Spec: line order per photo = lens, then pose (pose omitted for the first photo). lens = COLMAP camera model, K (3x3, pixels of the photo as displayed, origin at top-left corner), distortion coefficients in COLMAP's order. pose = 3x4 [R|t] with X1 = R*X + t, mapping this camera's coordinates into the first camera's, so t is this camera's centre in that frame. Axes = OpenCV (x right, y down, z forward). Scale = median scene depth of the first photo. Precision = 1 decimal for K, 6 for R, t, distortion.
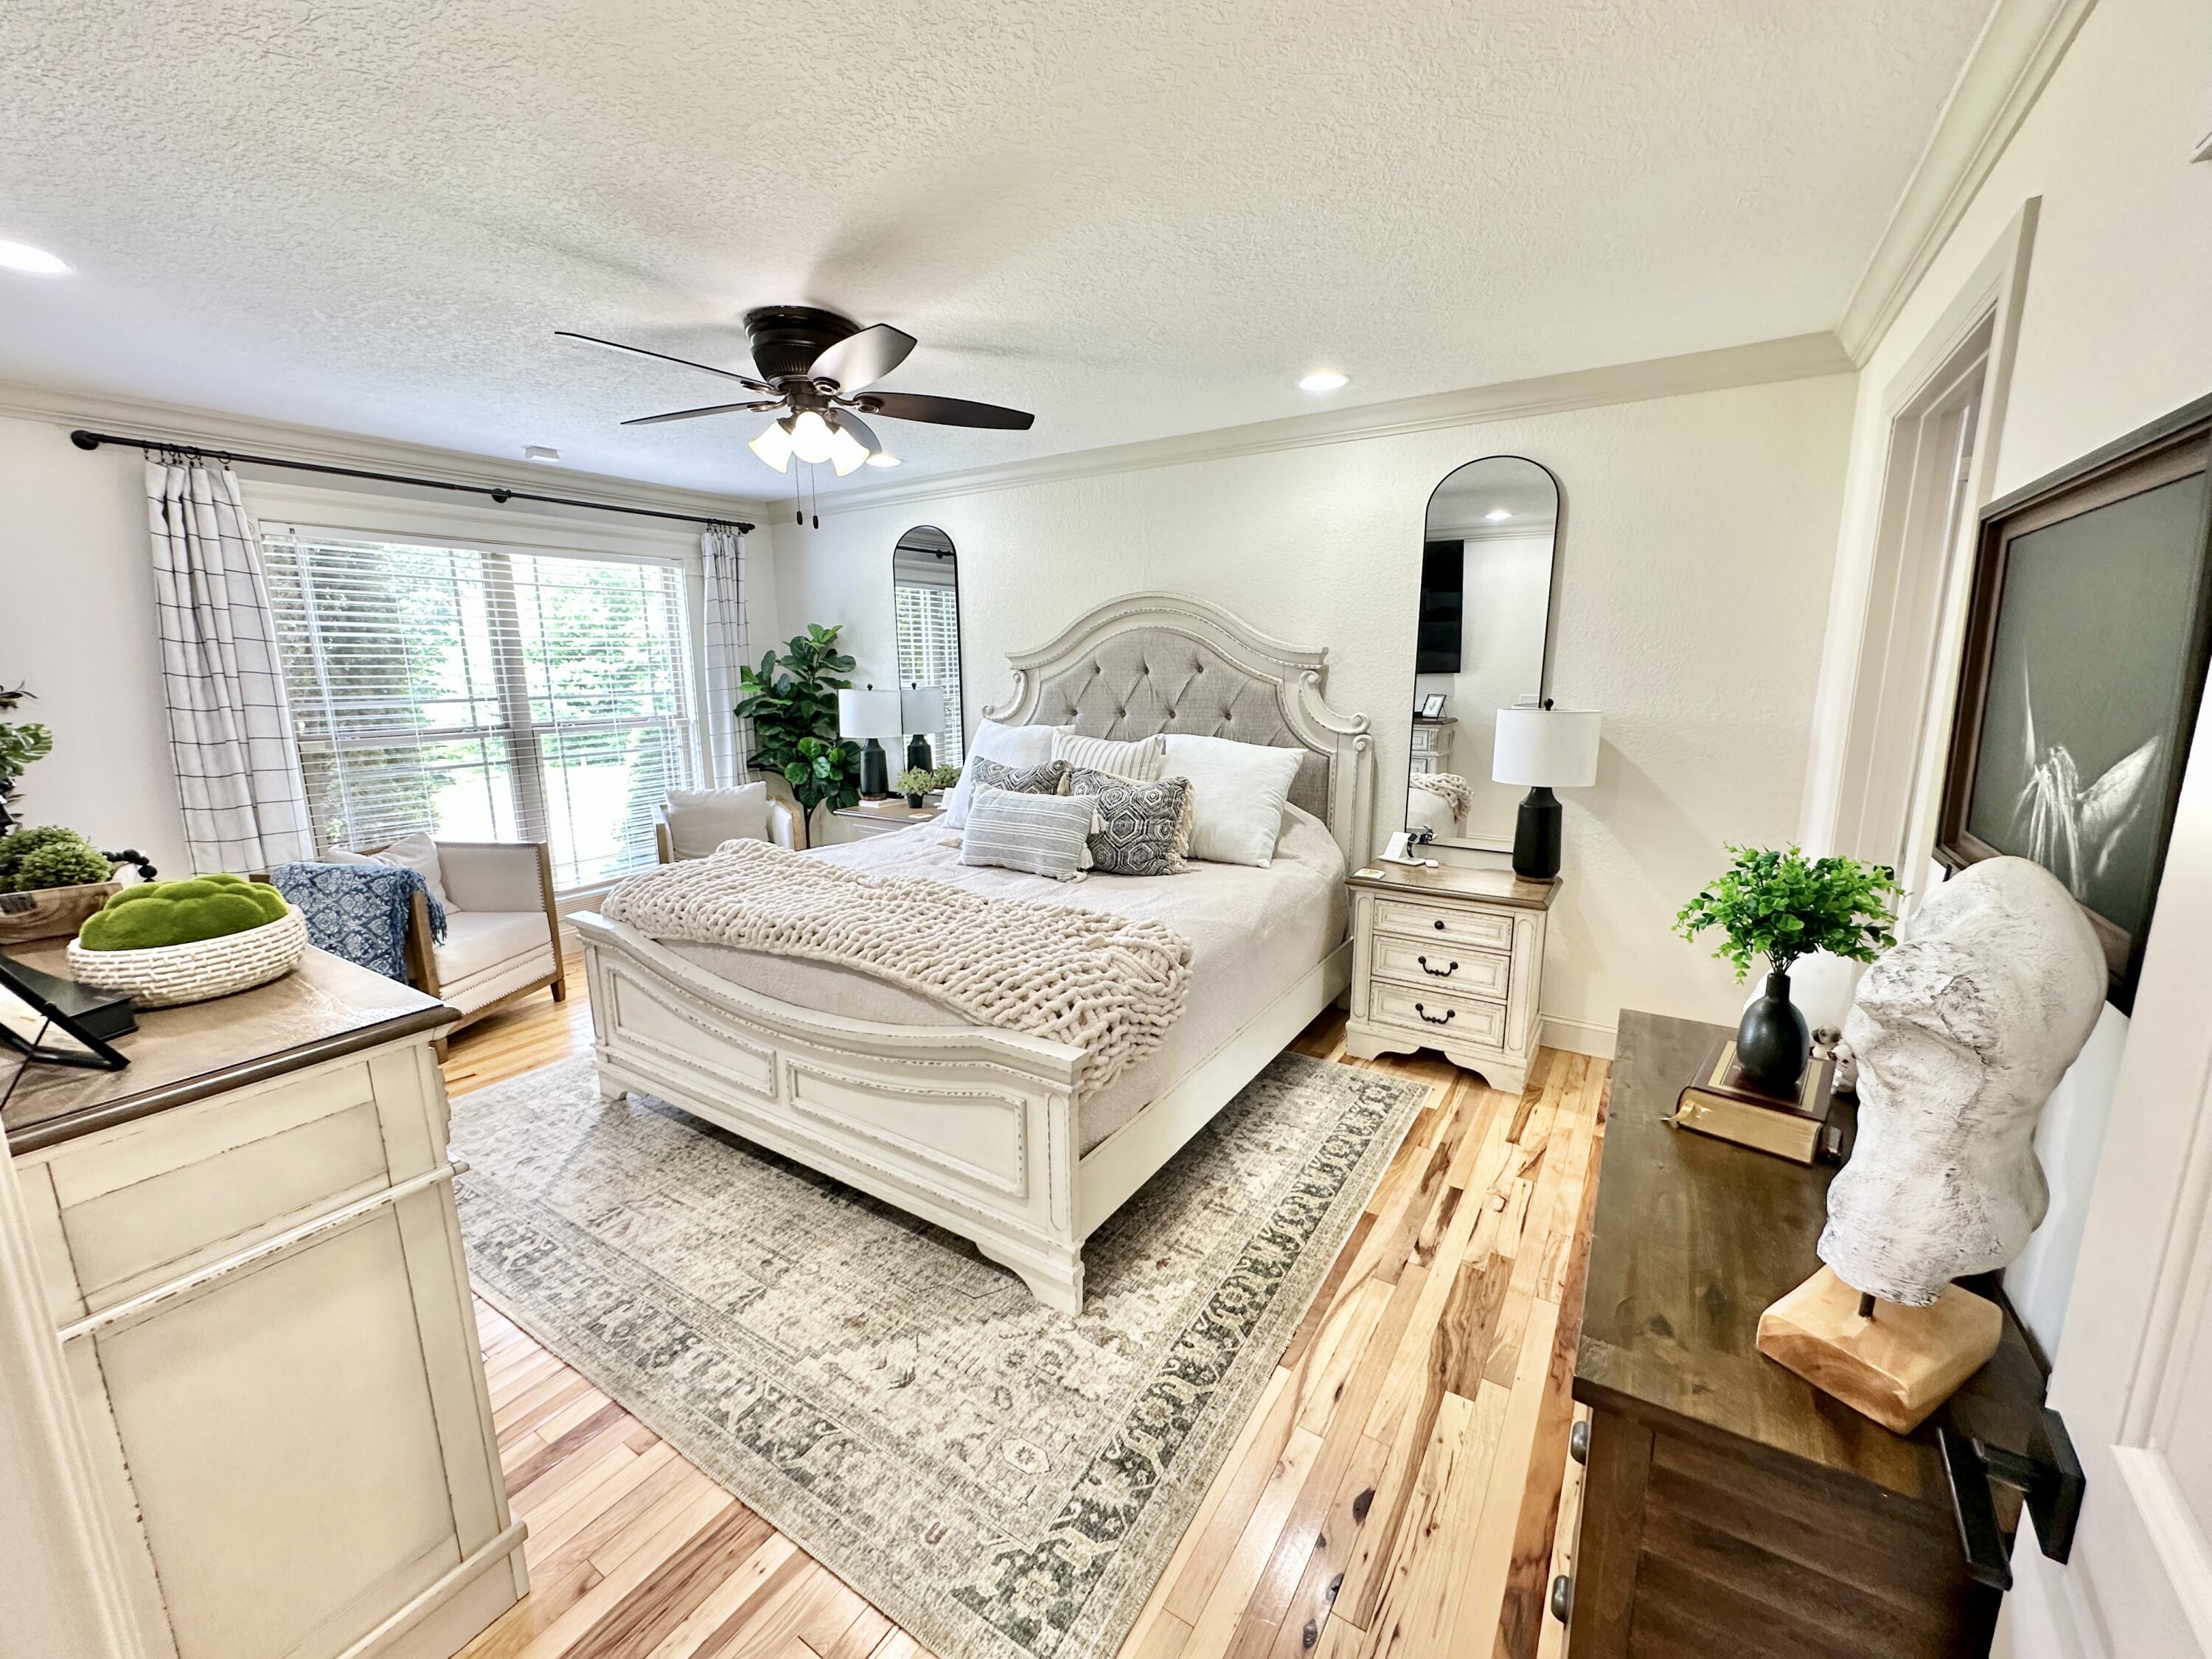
lens RADIAL K [[883.3, 0, 1107.1], [0, 883.3, 835.4], [0, 0, 1]] dist [-0.000476, 0.000183]
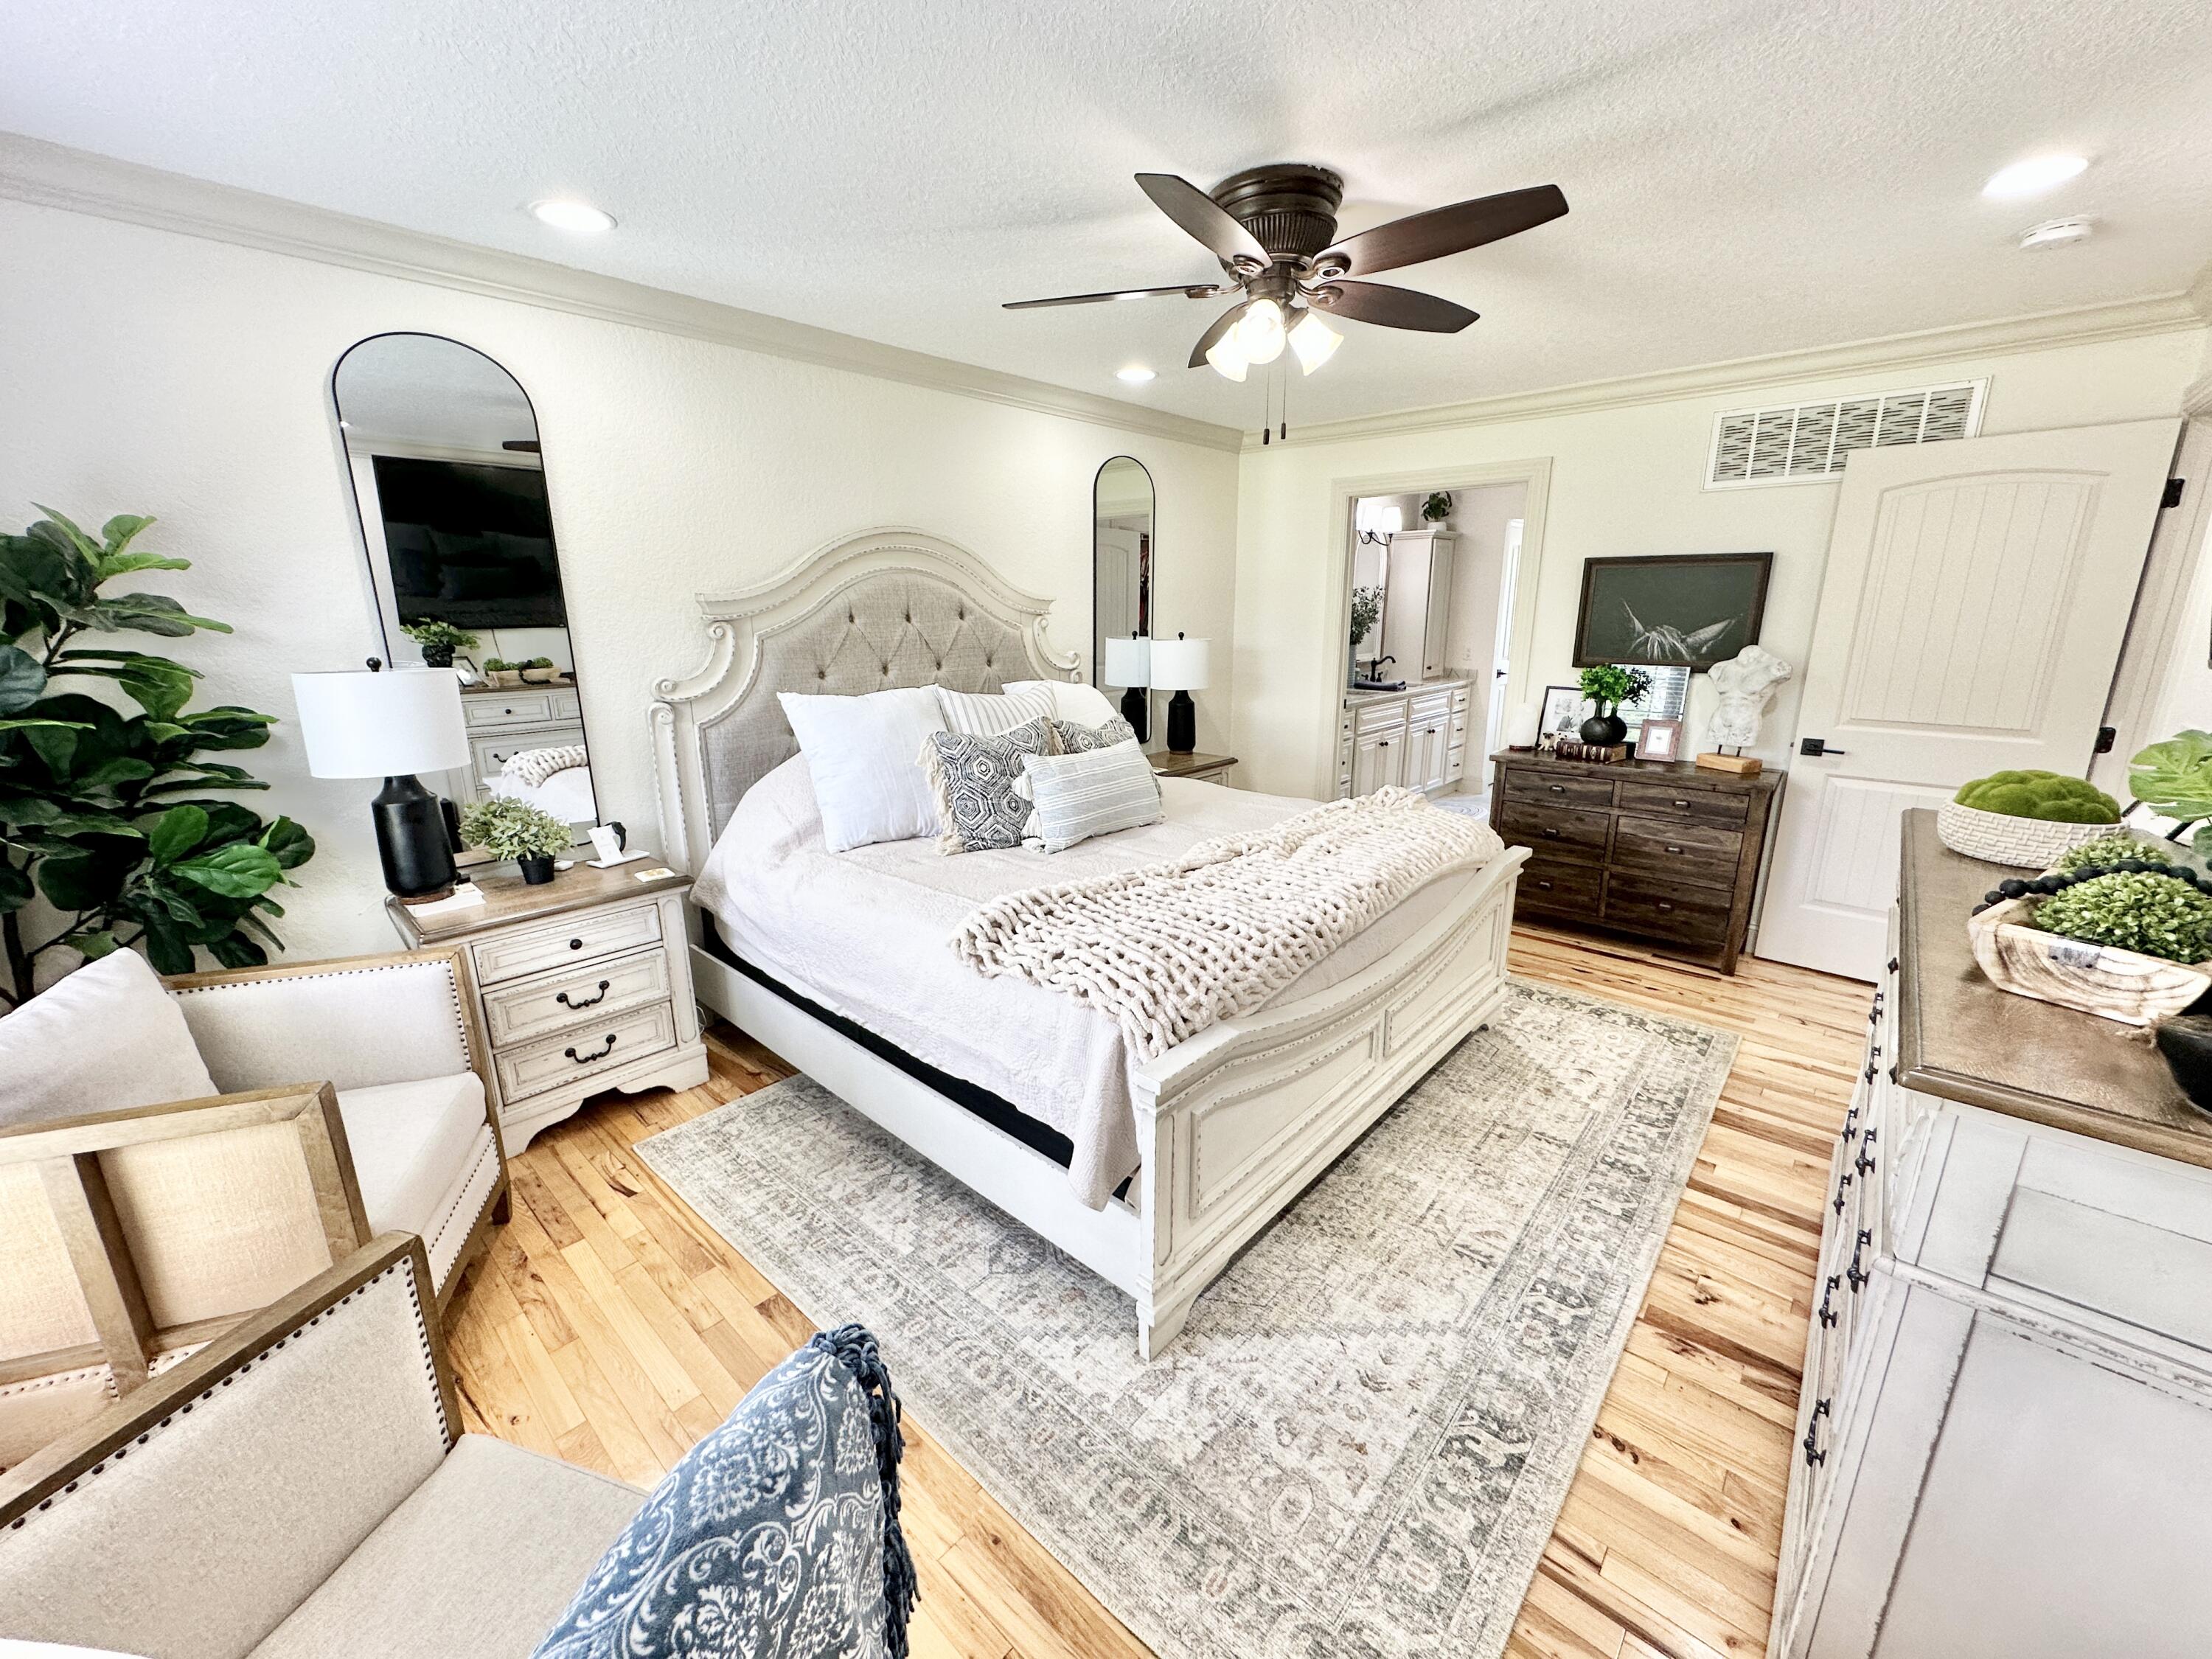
lens RADIAL K [[883.3, 0, 1113.3], [0, 883.3, 840.2], [0, 0, 1]] dist [-0.000476, 0.000183]
pose [[0.155387, -0.245700, 0.956811, -0.850418], [0.199141, 0.956481, 0.213275, -0.128990], [-0.967573, 0.157400, 0.197553, 0.701662]]
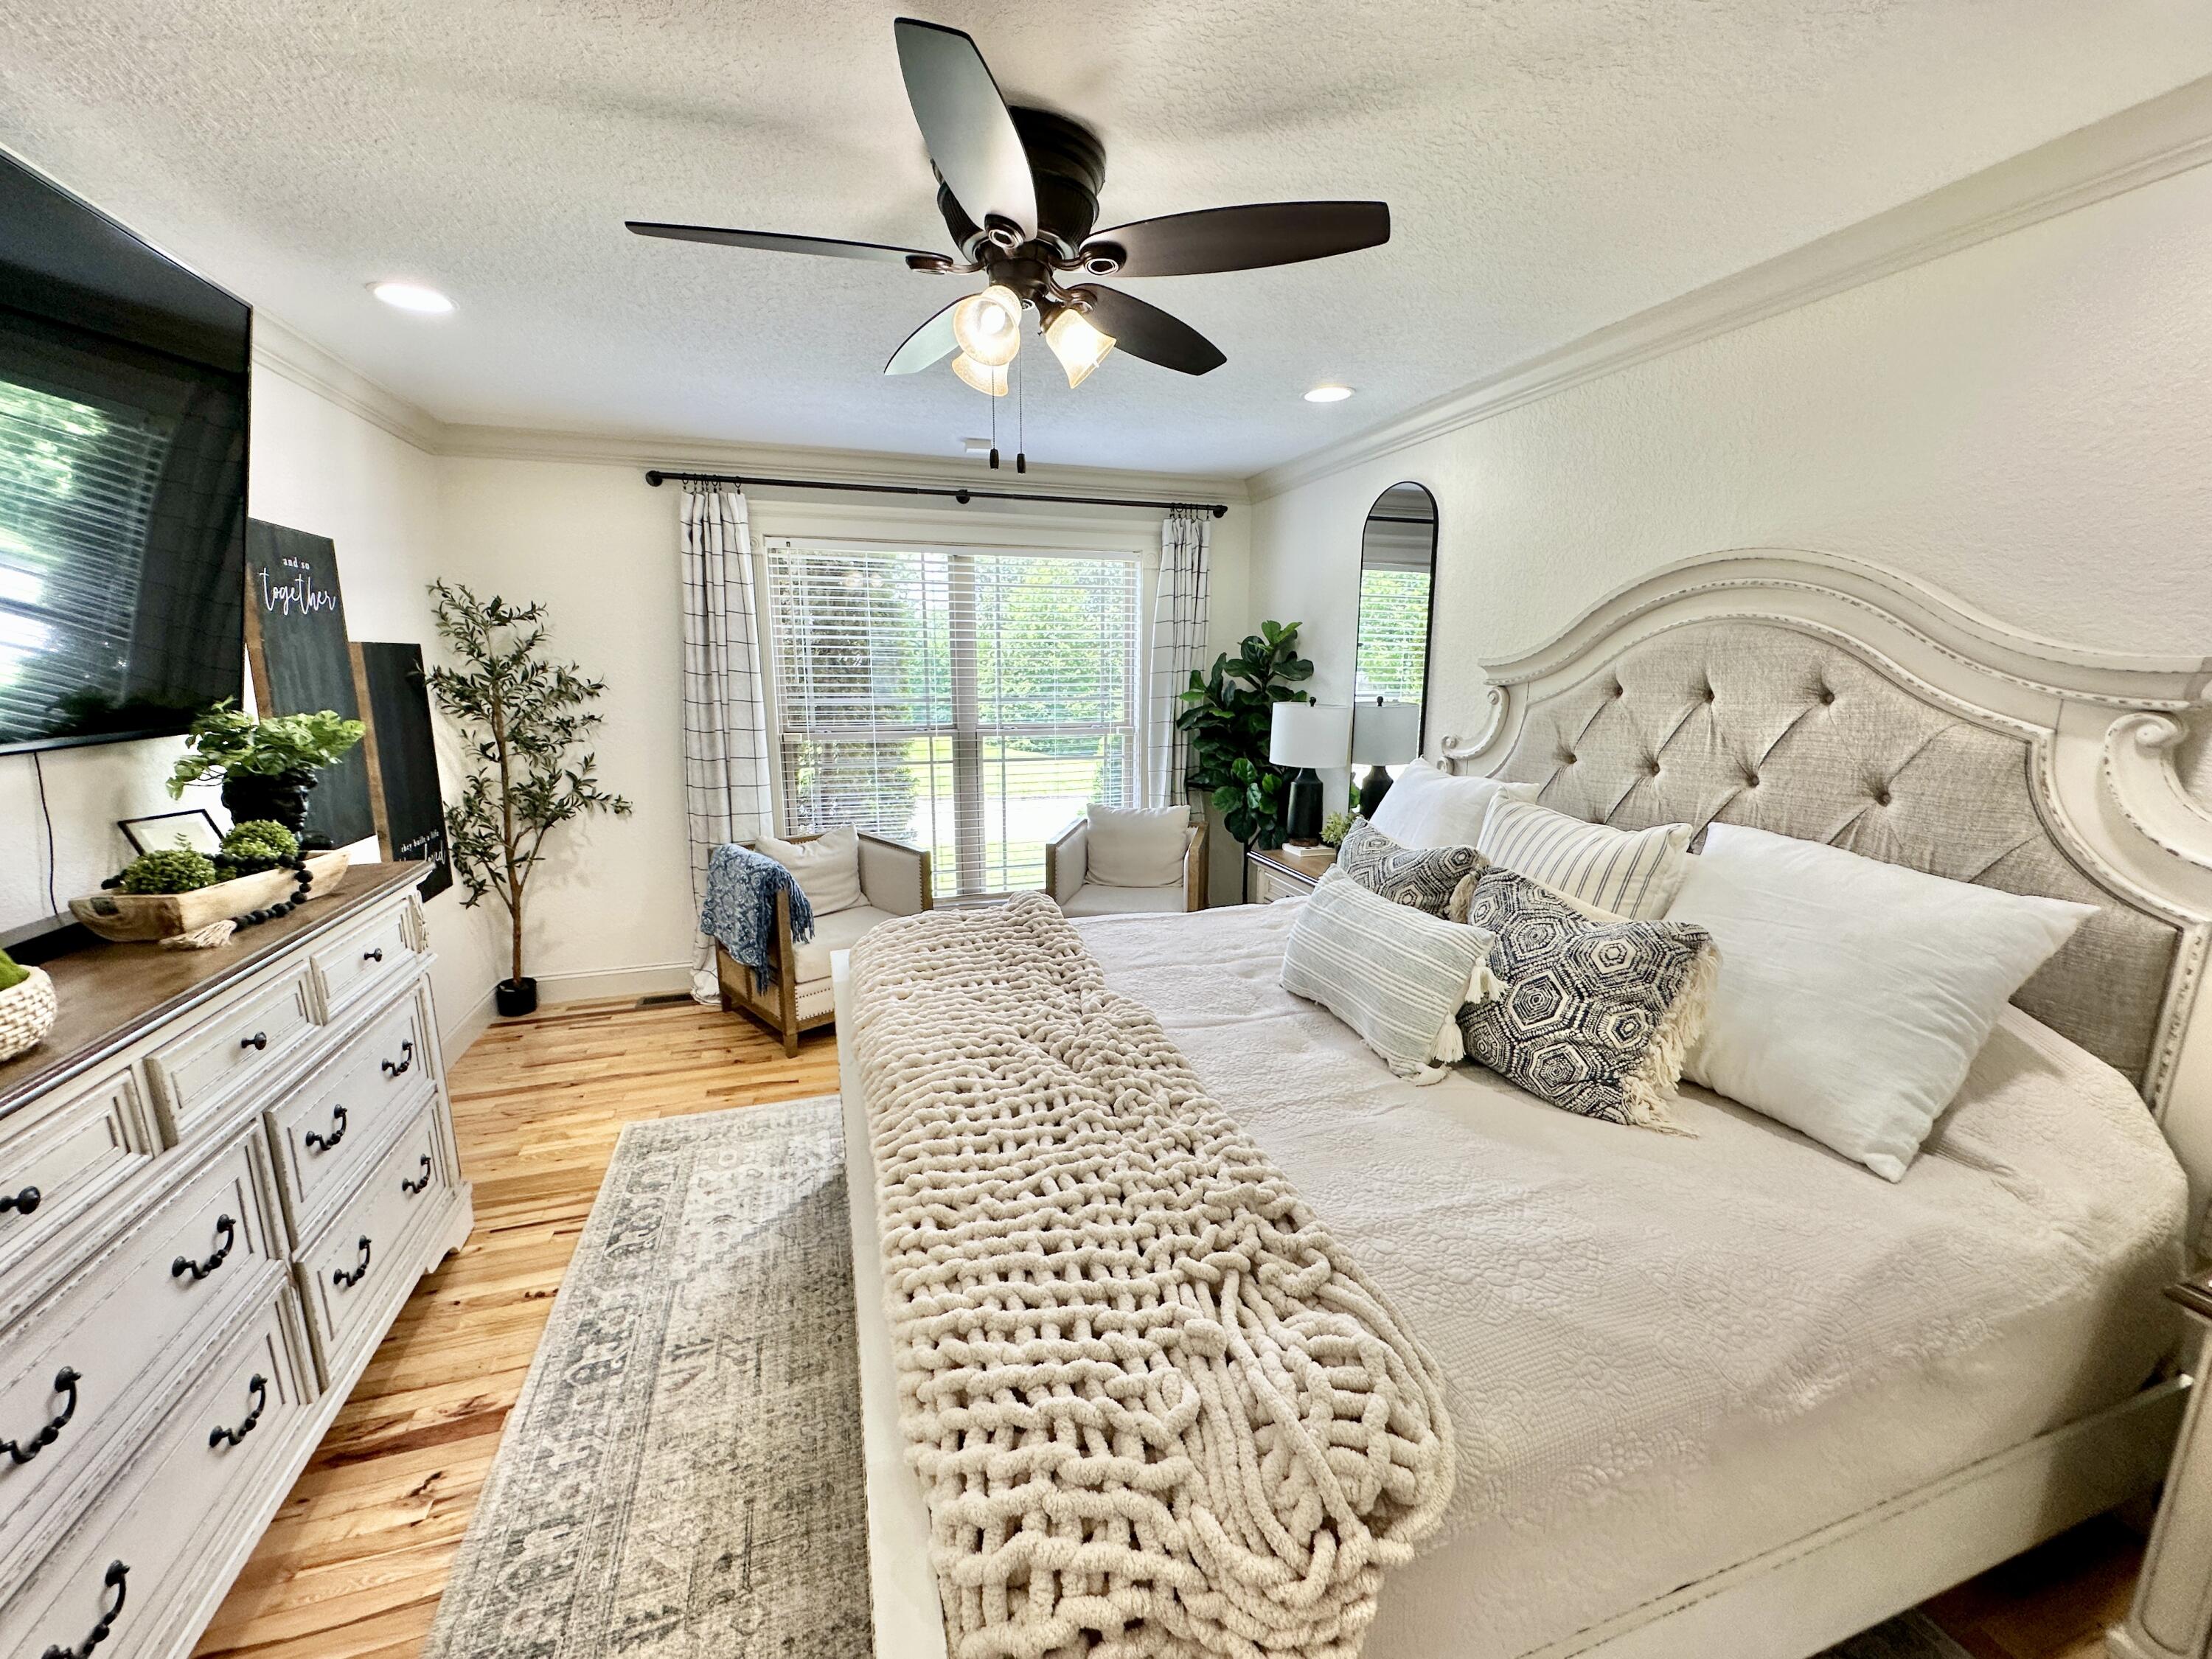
lens RADIAL K [[883.3, 0, 1107.7], [0, 883.3, 830.6], [0, 0, 1]] dist [-0.000476, 0.000183]
pose [[0.776461, 0.130394, -0.616527, 0.108705], [-0.132408, 0.990276, 0.042685, -0.082148], [0.616098, 0.048490, 0.786176, 0.363019]]
